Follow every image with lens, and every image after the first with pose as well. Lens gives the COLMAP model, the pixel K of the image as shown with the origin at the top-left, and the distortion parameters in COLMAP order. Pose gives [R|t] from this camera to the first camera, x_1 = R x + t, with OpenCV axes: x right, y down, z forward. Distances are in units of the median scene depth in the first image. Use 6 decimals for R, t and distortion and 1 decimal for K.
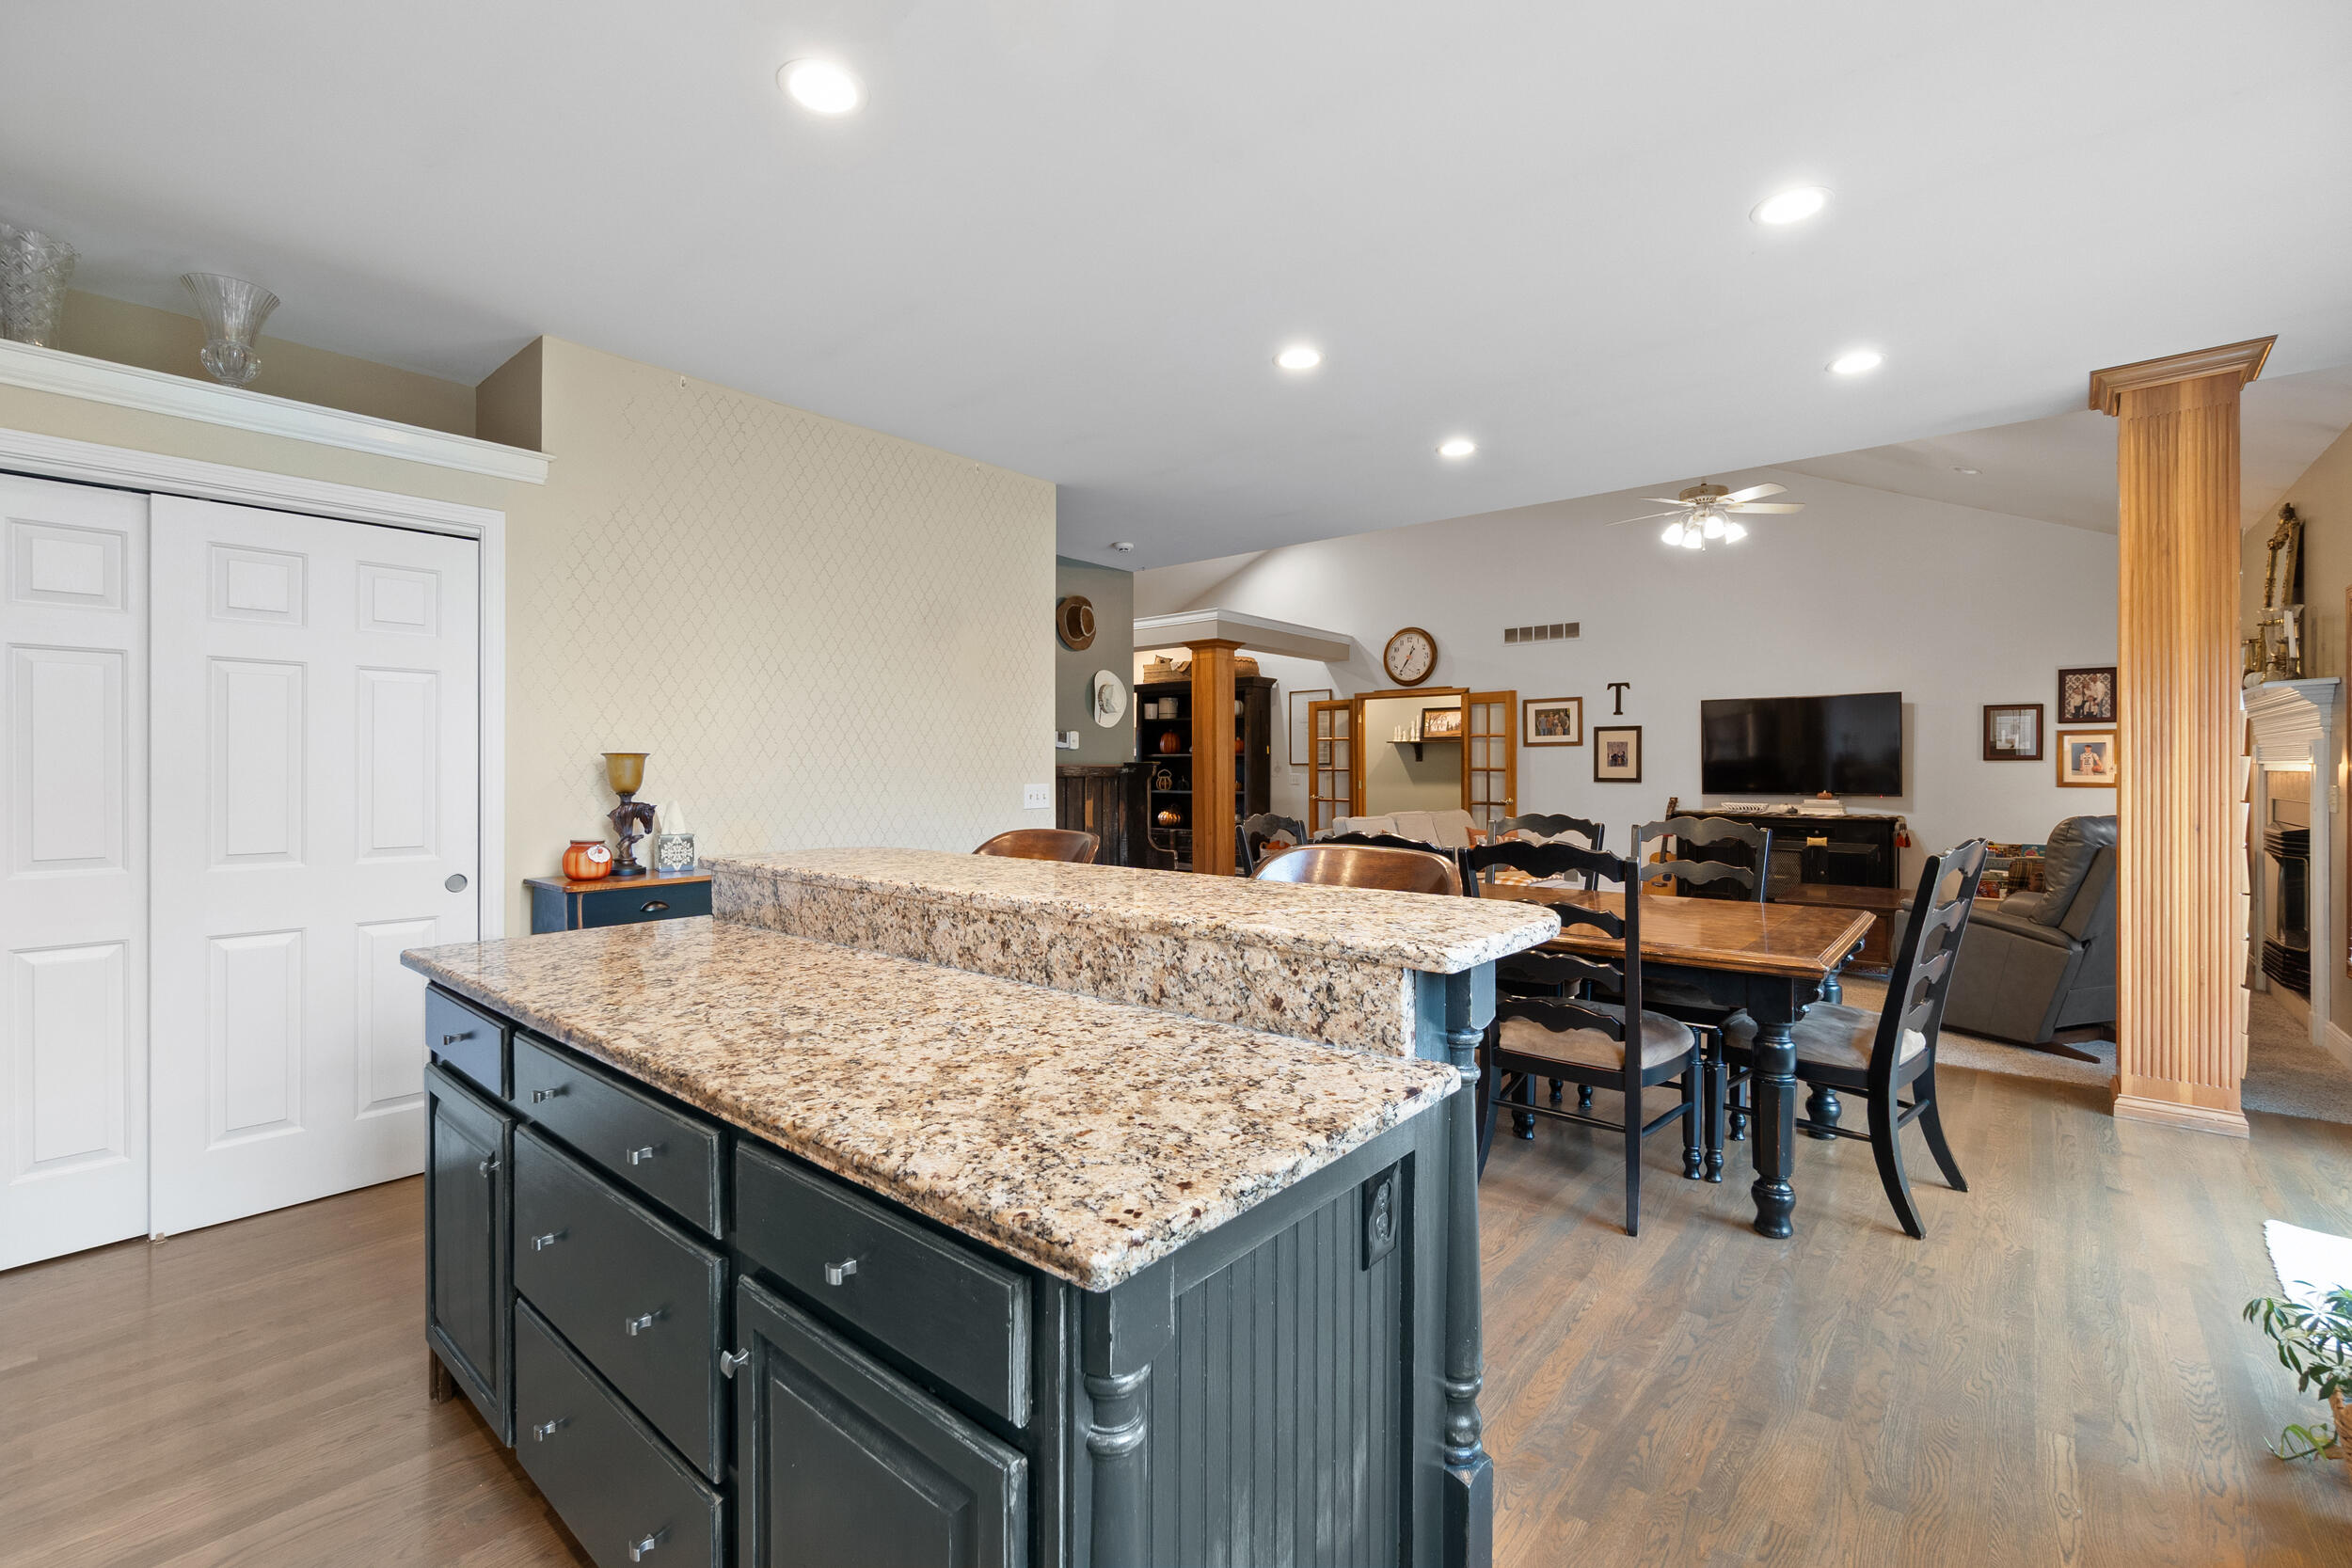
lens RADIAL K [[1007.7, 0, 1171.2], [0, 1007.7, 773.1], [0, 0, 1]] dist [-0.004417, 0.000041]
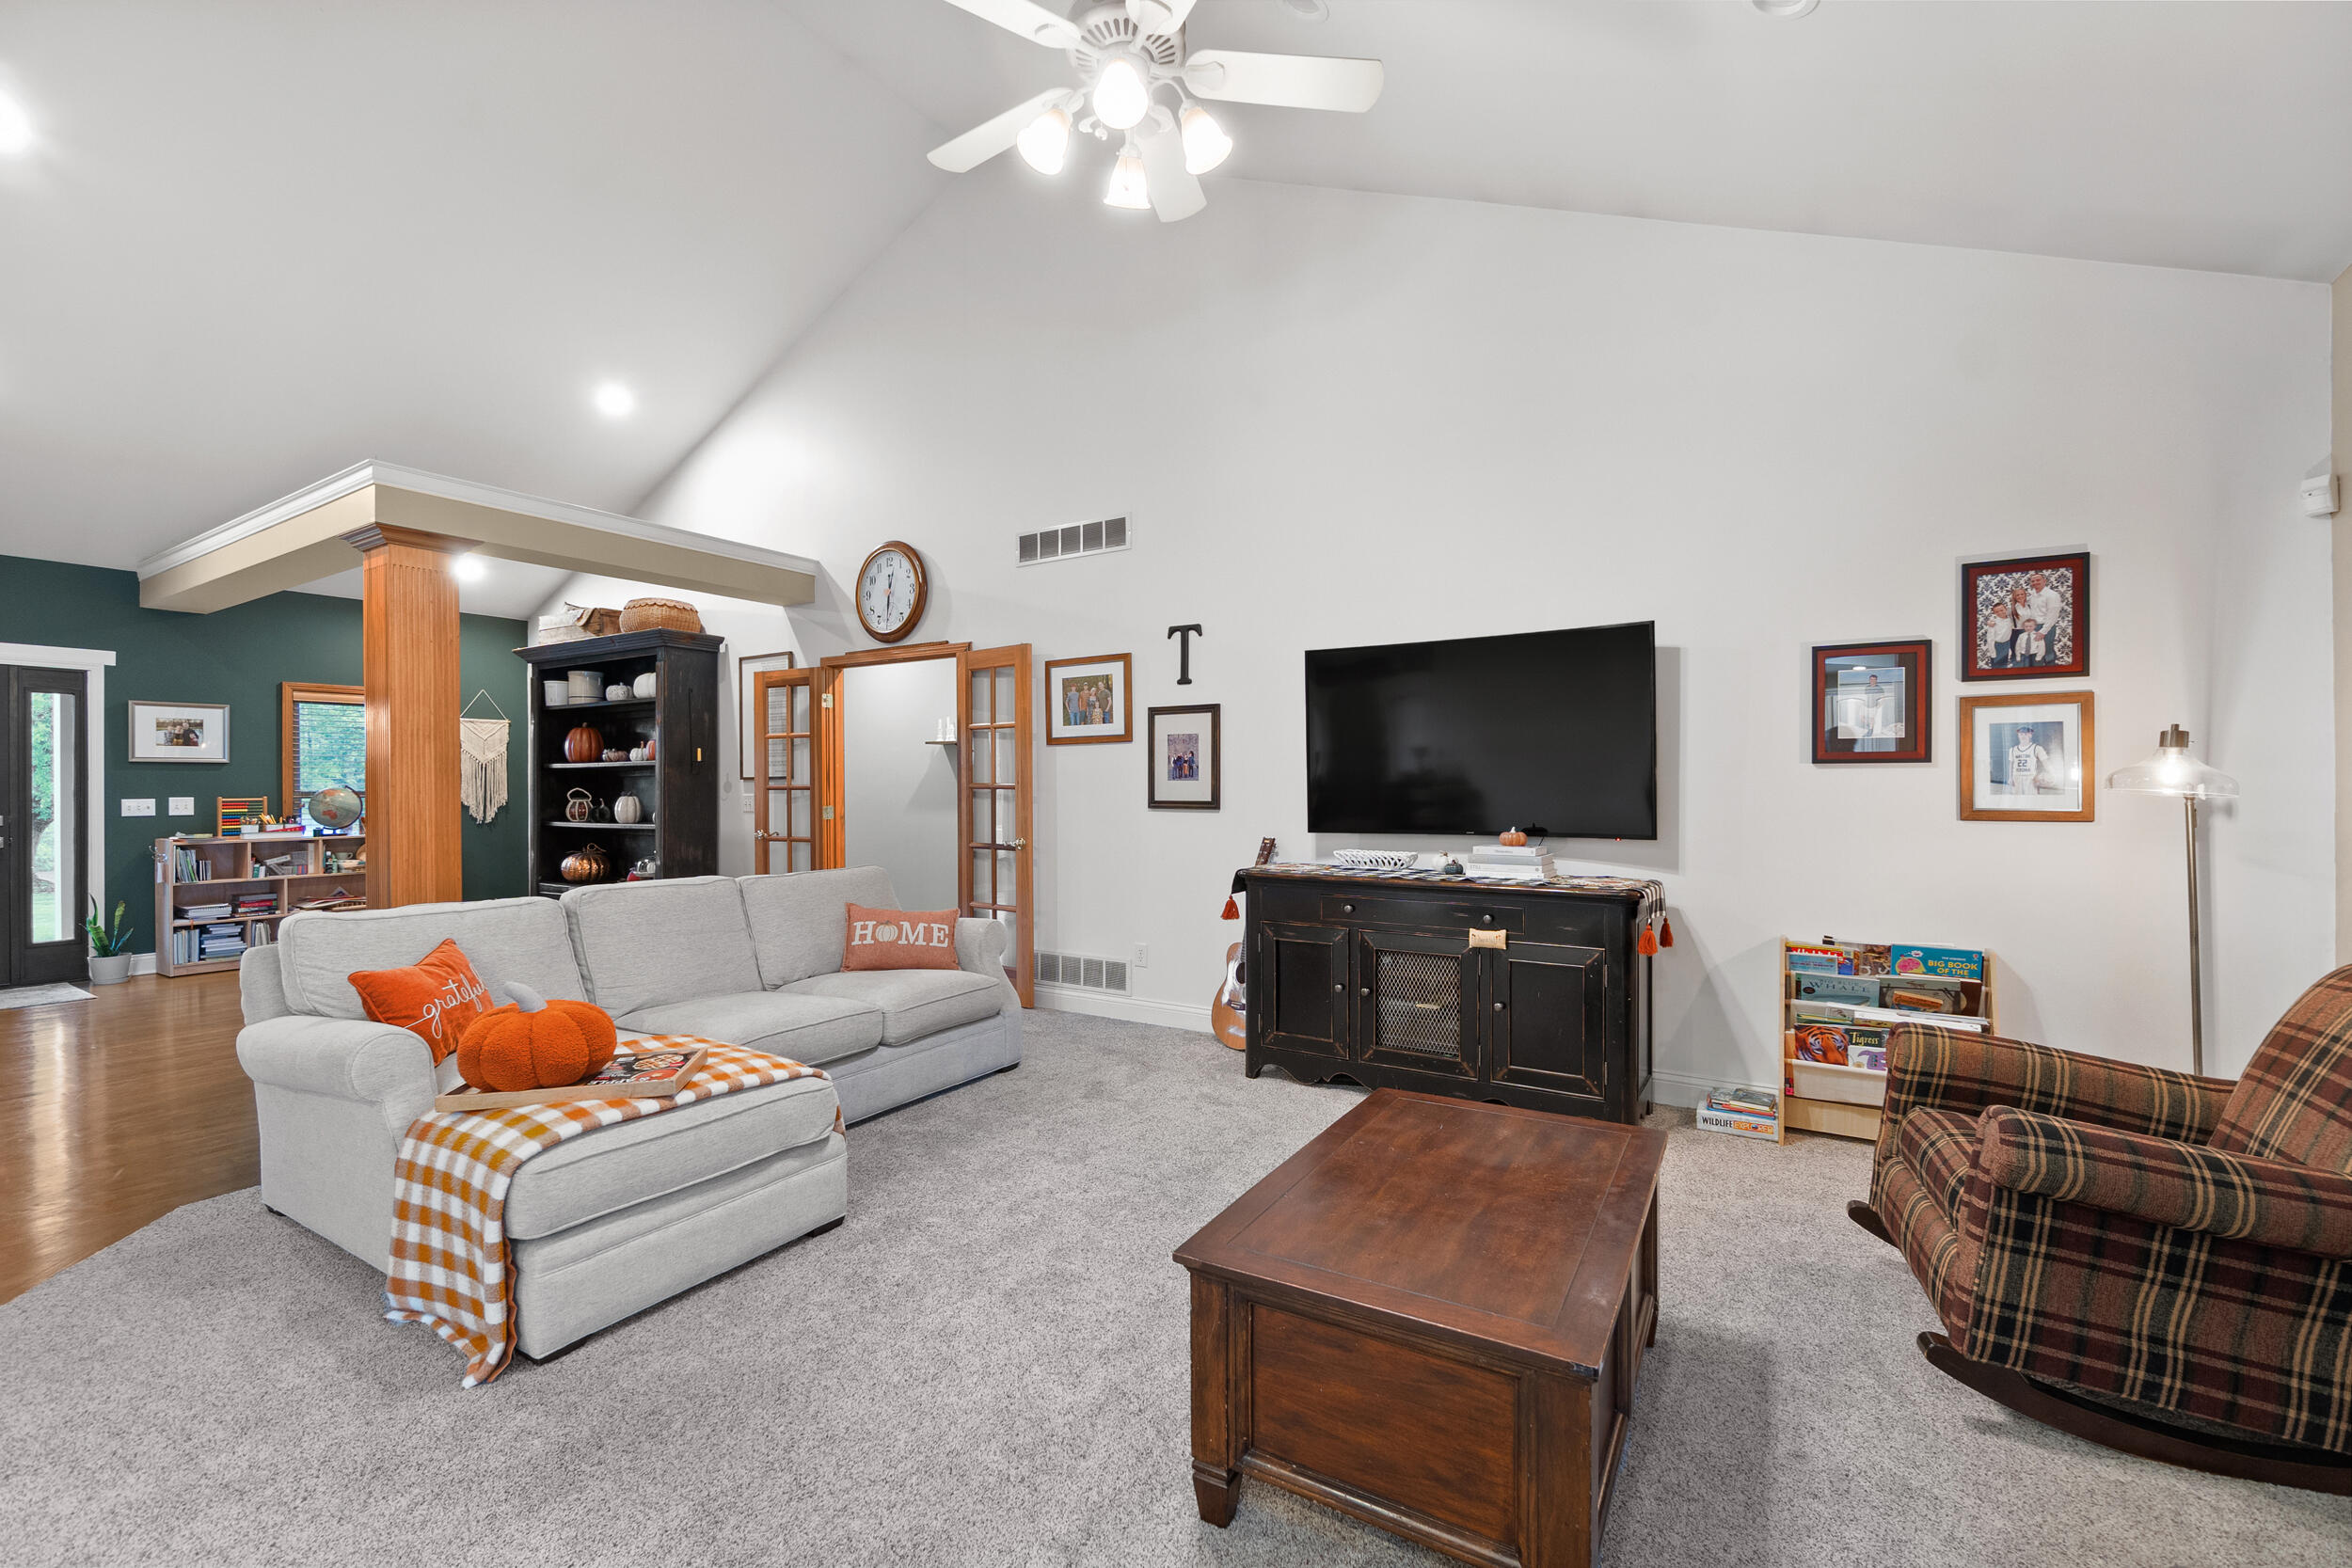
lens RADIAL K [[1001.5, 0, 1166.0], [0, 1001.5, 781.2], [0, 0, 1]] dist [-0.004334, 0.000856]
pose [[0.991203, -0.003890, 0.132290, 0.365691], [0.004922, 0.999960, -0.007472, -0.001872], [-0.132256, 0.008057, 0.991183, 0.471848]]
